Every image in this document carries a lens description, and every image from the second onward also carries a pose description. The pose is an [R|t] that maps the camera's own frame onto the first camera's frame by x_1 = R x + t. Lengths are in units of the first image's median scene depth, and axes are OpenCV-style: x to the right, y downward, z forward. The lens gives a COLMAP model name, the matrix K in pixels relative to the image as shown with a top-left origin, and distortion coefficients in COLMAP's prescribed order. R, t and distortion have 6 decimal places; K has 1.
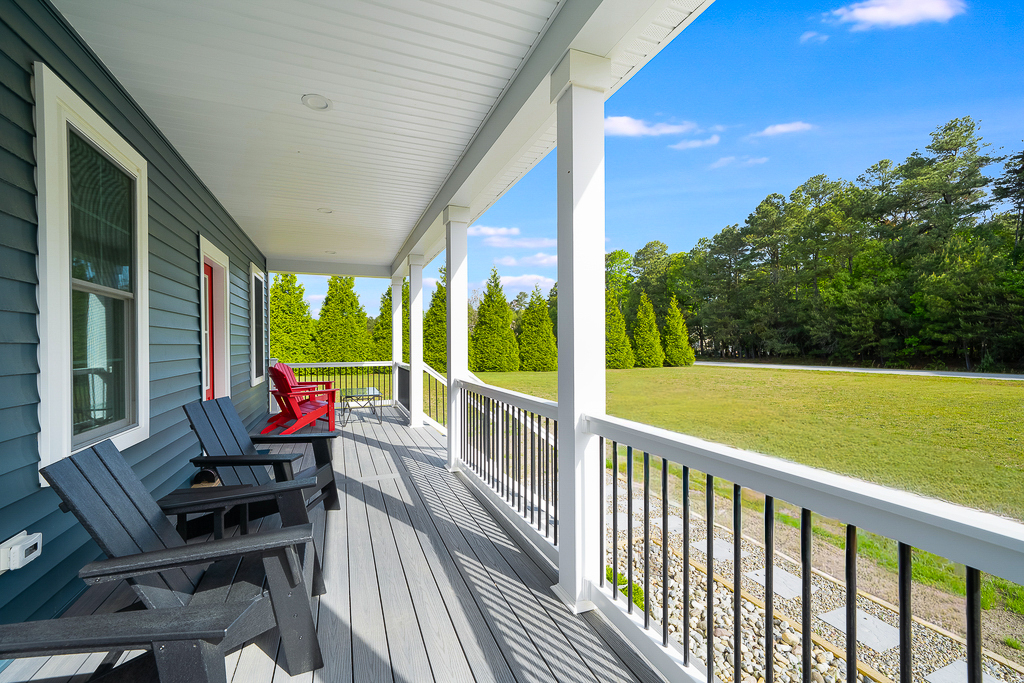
lens RADIAL K [[432.7, 0, 506.6], [0, 432.7, 349.5], [0, 0, 1]] dist [0.001435, -0.000085]
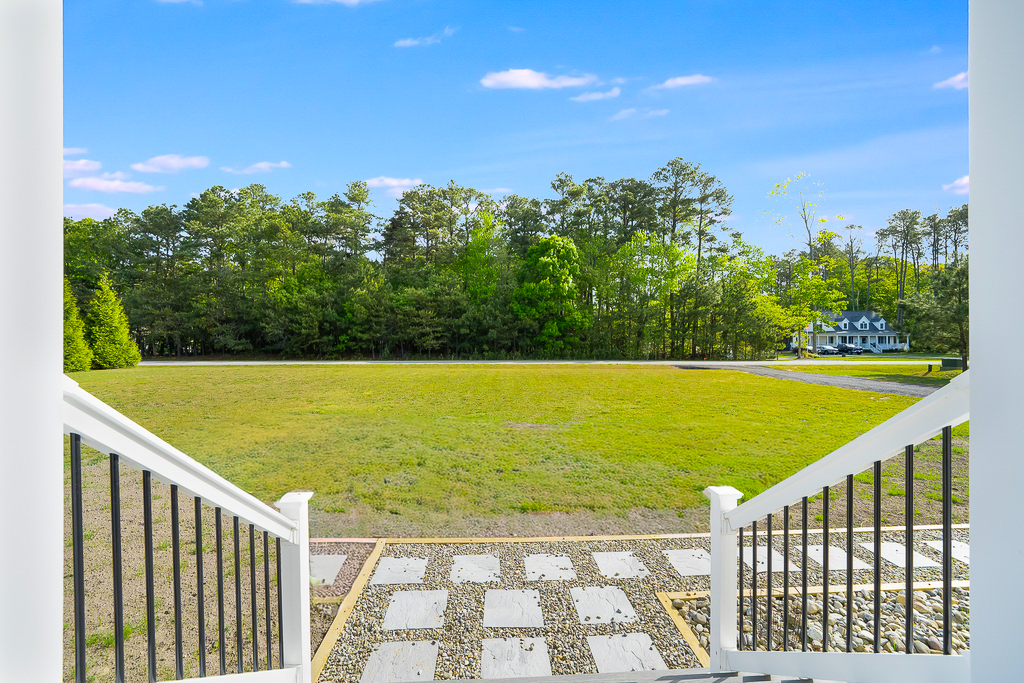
lens RADIAL K [[403.1, 0, 512.6], [0, 403.1, 343.4], [0, 0, 1]] dist [-0.001350, -0.000040]
pose [[0.319613, 0.002415, 0.947545, -0.039647], [0.005693, 0.999974, -0.004469, 0.002770], [-0.947531, 0.006823, 0.319590, 0.120596]]
